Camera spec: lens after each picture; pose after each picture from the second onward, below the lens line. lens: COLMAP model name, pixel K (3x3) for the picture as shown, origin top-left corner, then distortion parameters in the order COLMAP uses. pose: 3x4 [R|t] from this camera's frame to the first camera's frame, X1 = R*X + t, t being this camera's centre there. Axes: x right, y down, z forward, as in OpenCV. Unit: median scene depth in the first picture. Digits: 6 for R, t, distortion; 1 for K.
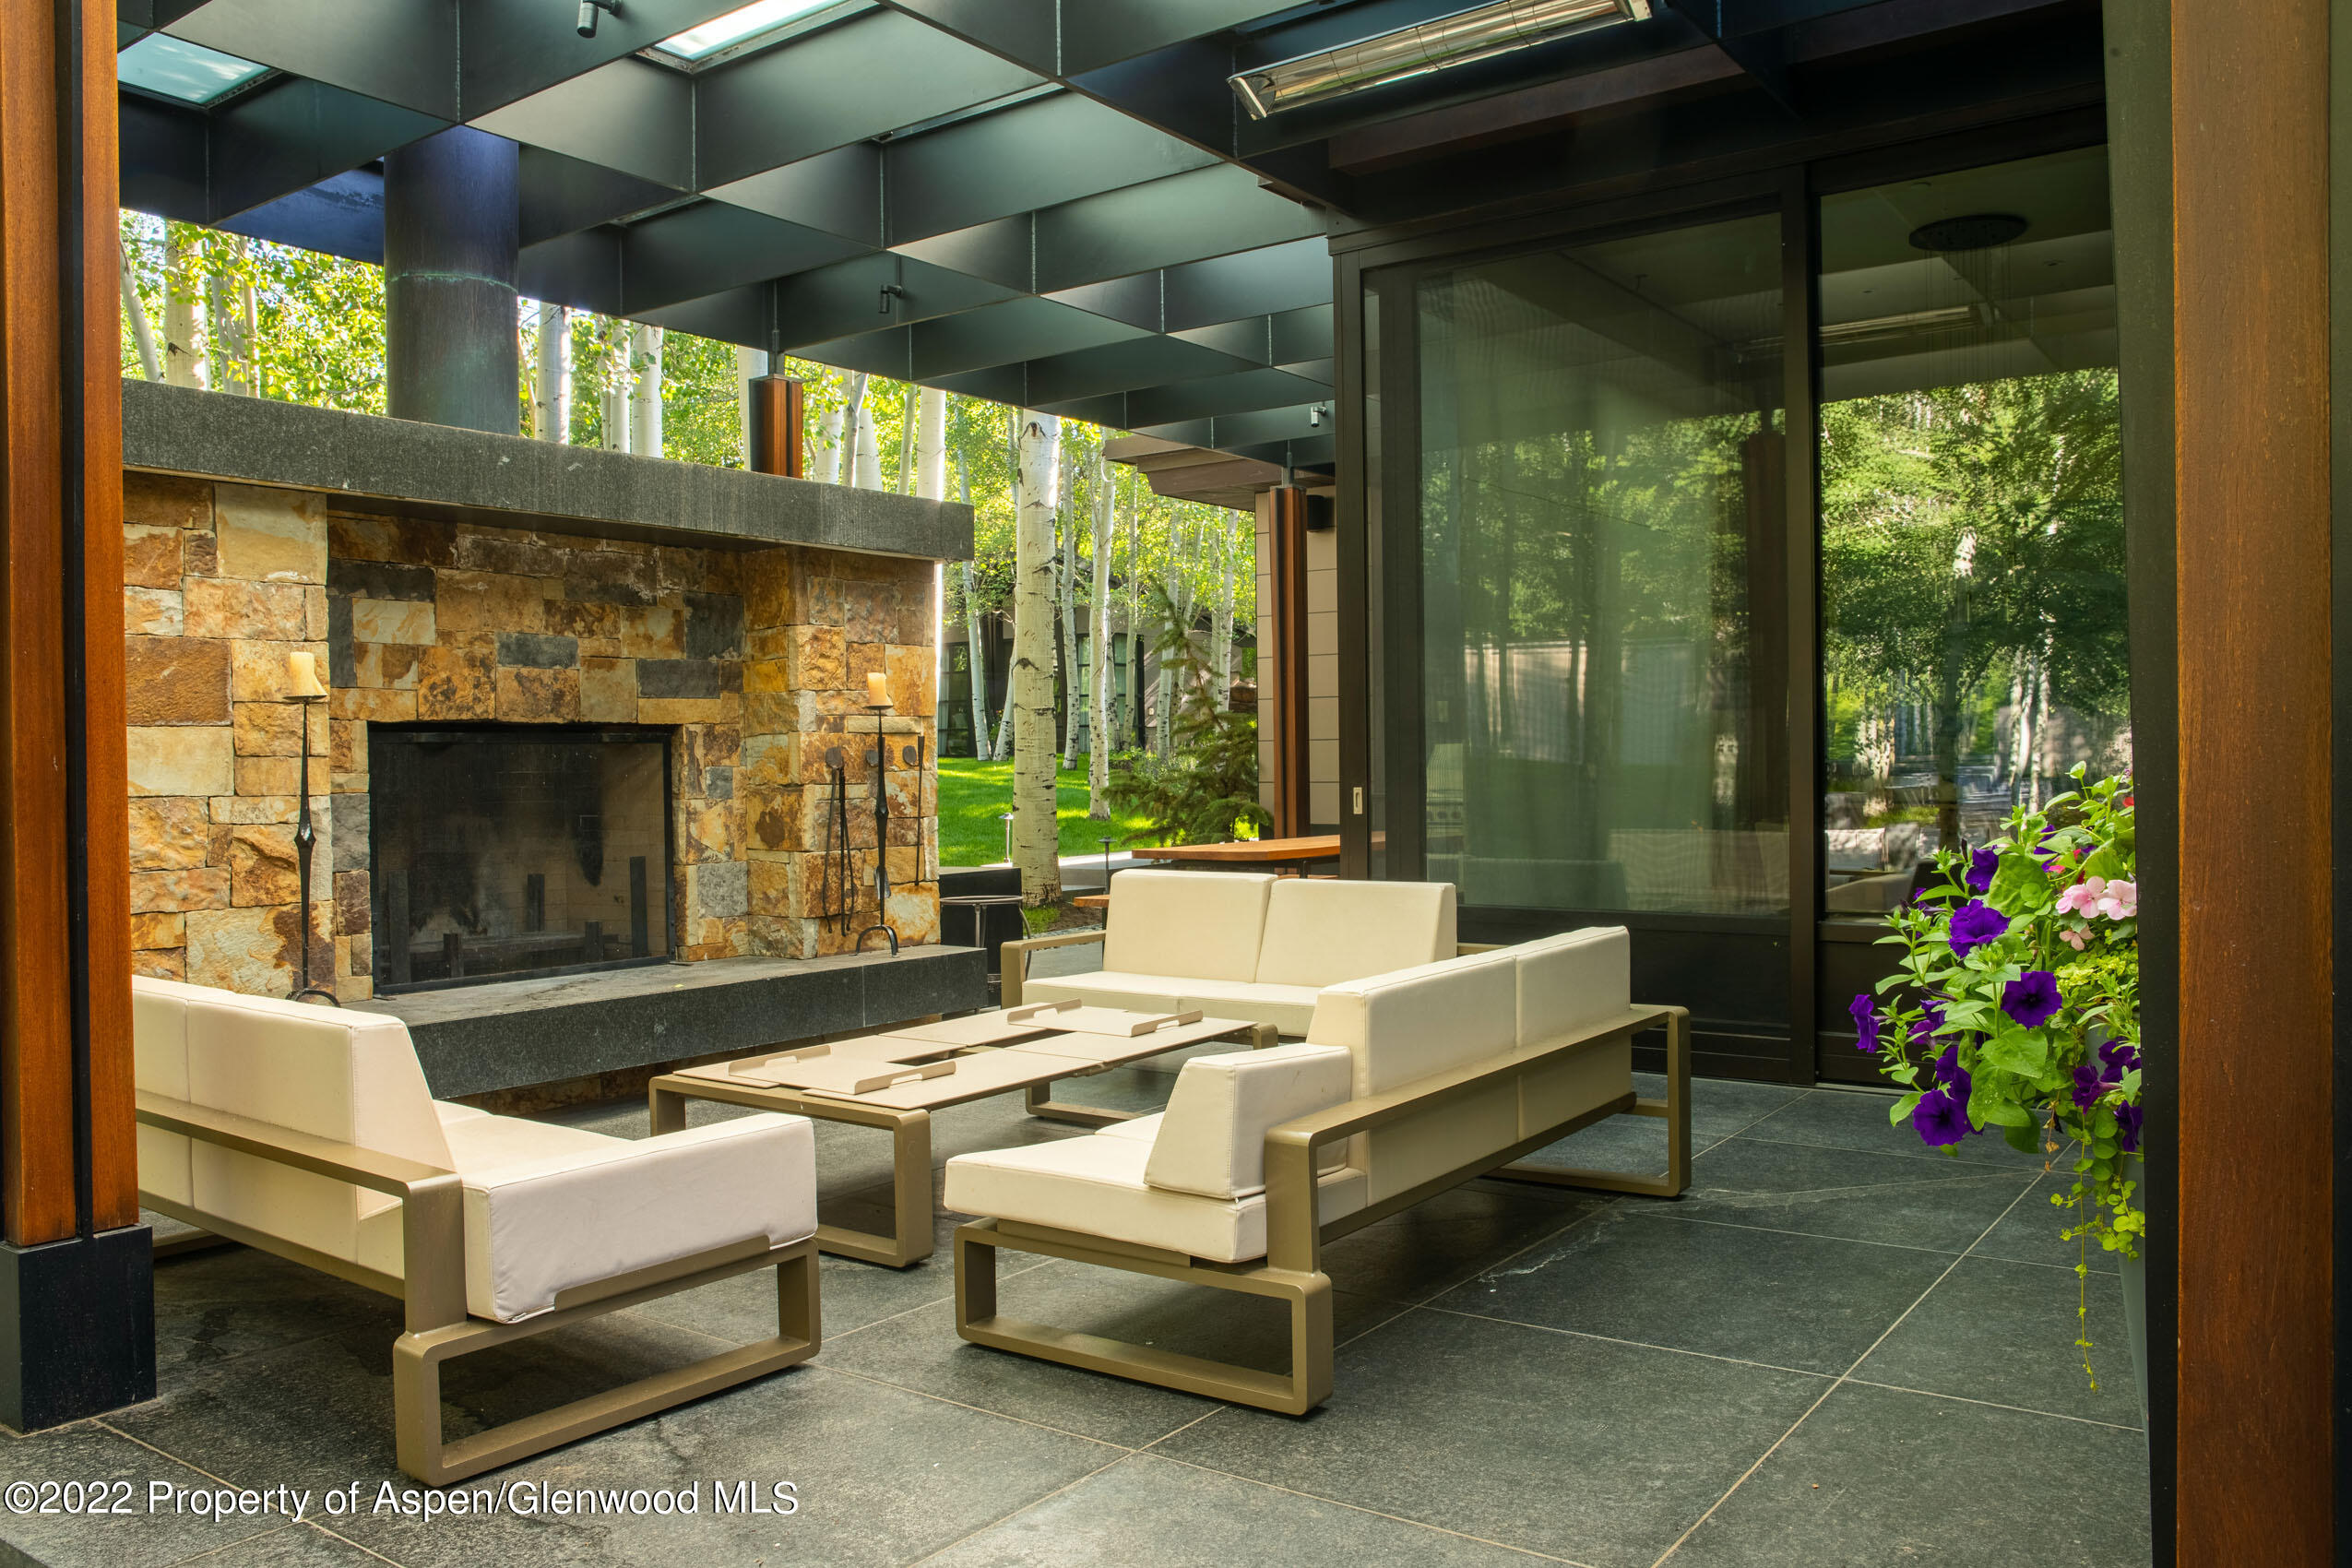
lens RADIAL K [[1830.4, 0, 1176.0], [0, 1830.4, 784.0], [0, 0, 1]] dist [-0.004600, -0.001168]
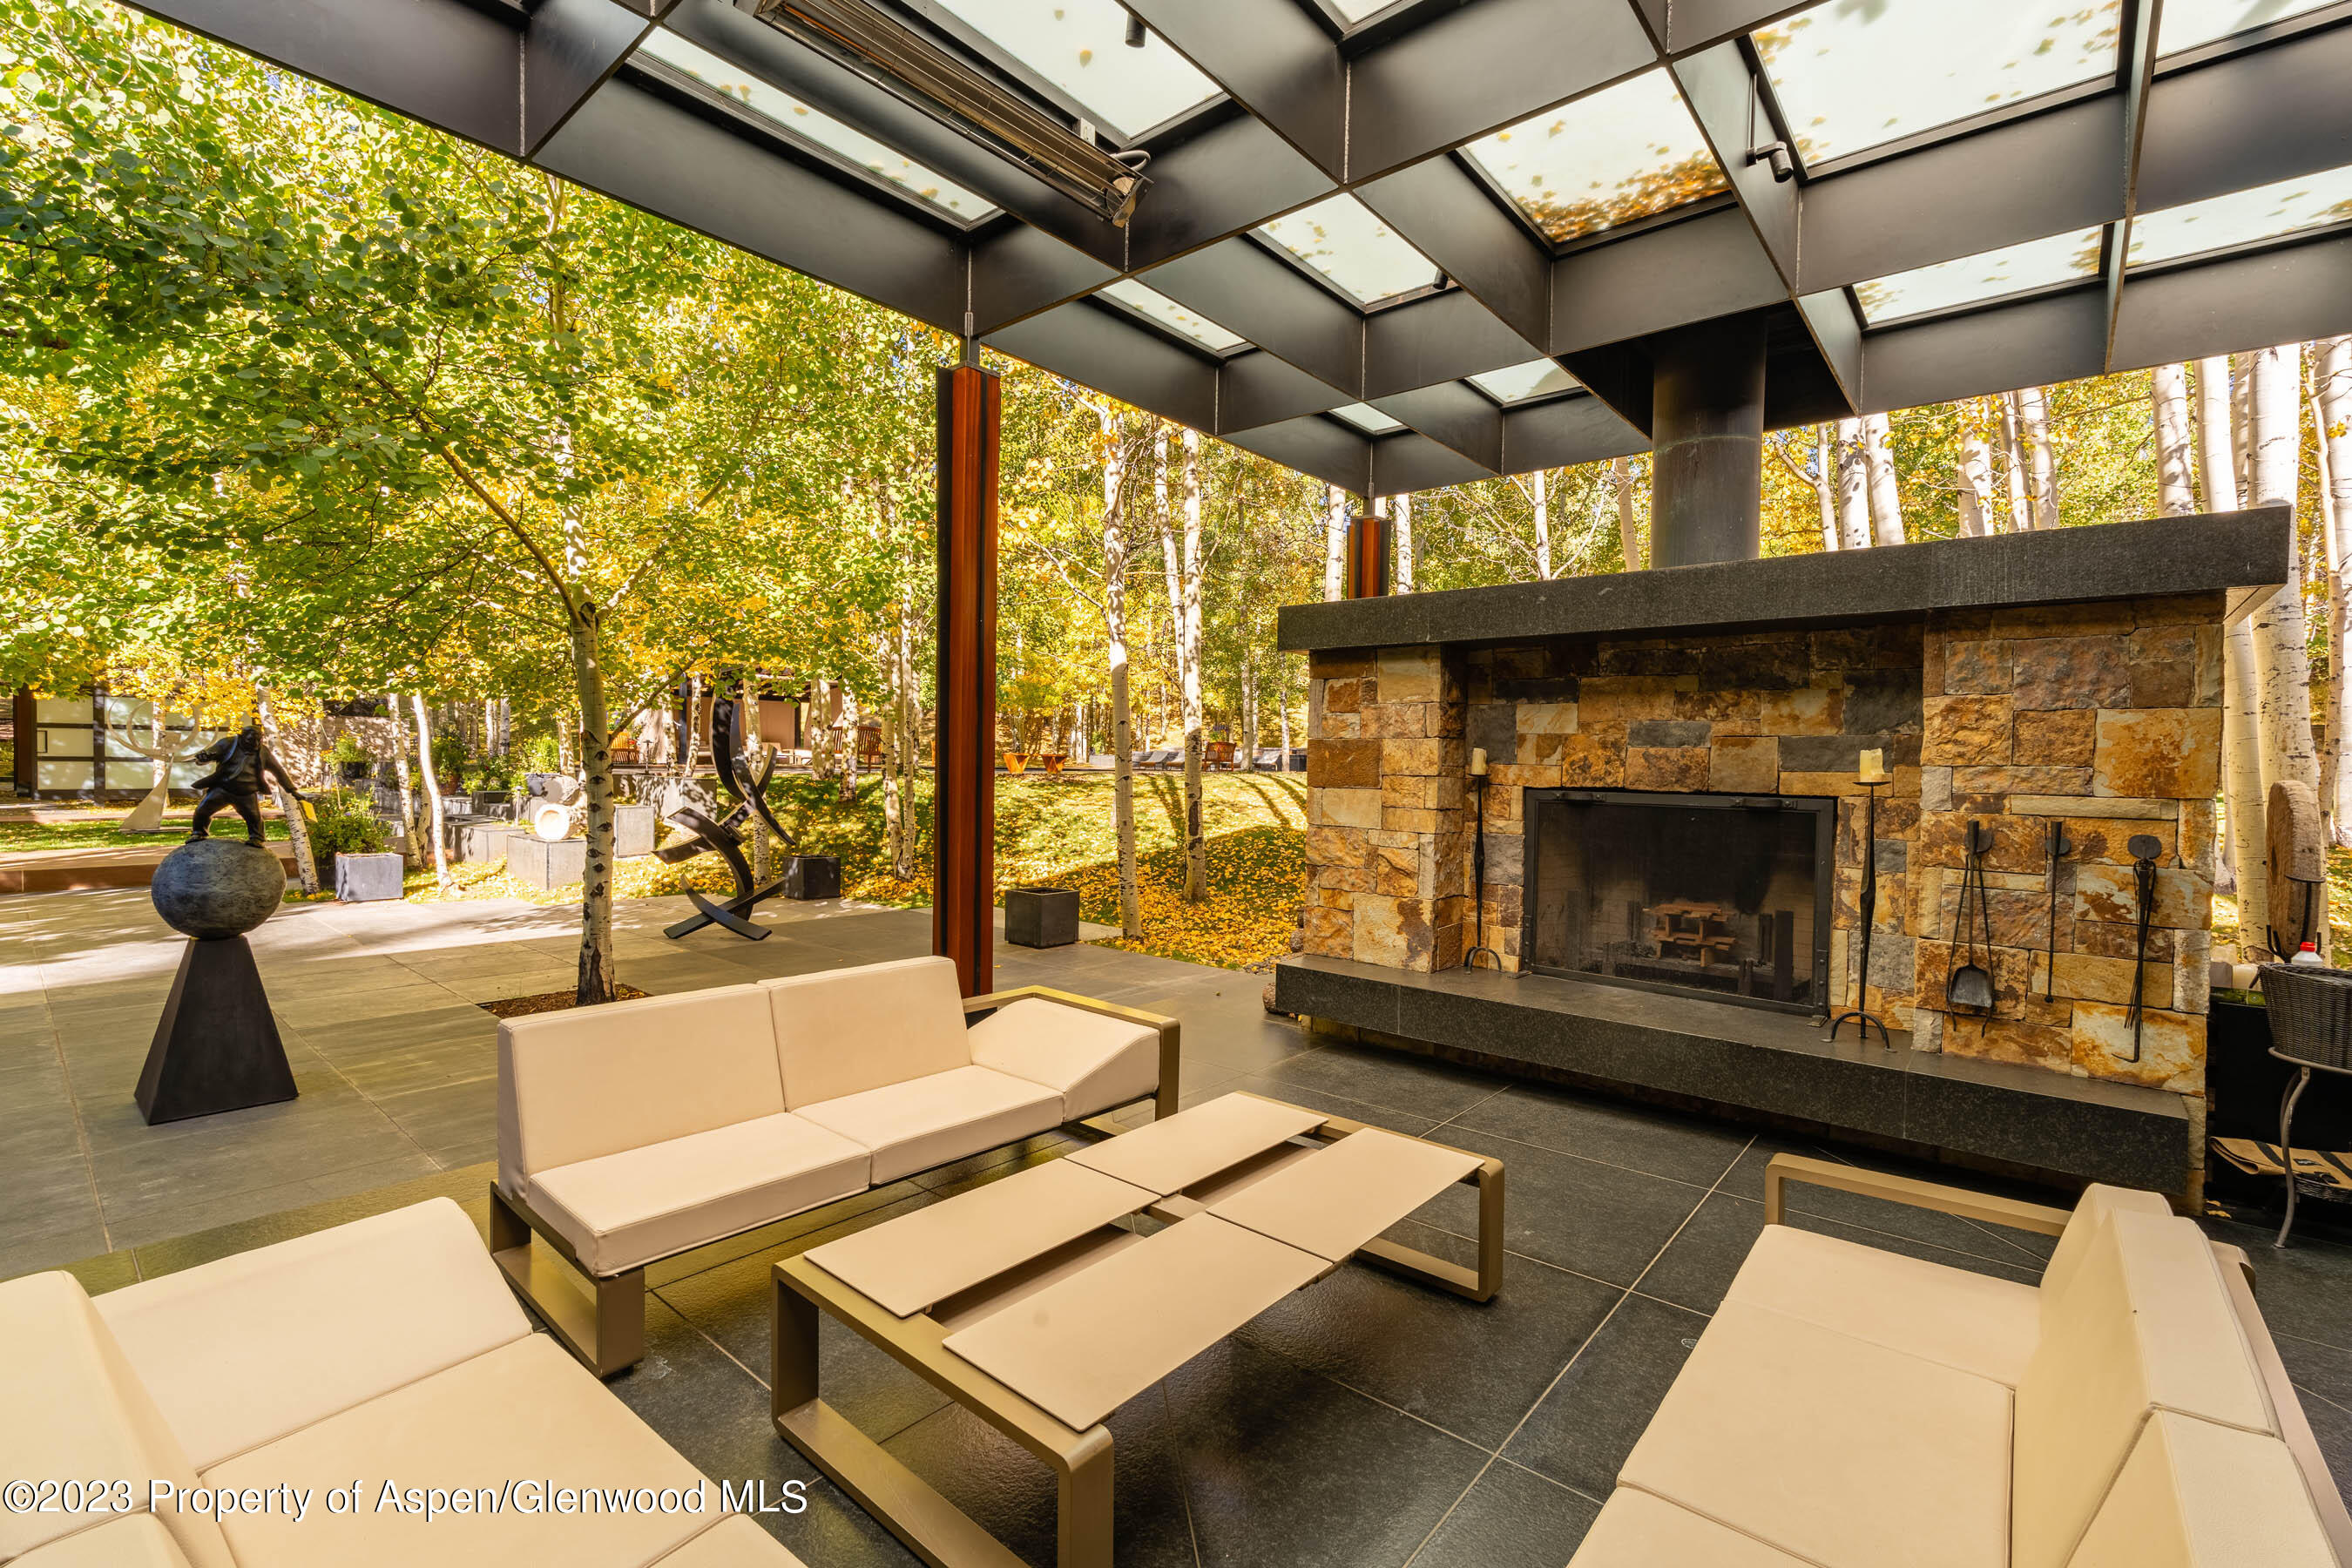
lens RADIAL K [[1033.1, 0, 1176.0], [0, 1033.1, 784.0], [0, 0, 1]] dist [-0.000759, -0.000217]
pose [[-0.062803, 0.035433, -0.997397, 0.394683], [-0.030762, 0.998826, 0.037420, -0.056599], [0.997552, 0.033032, -0.061639, 0.733338]]
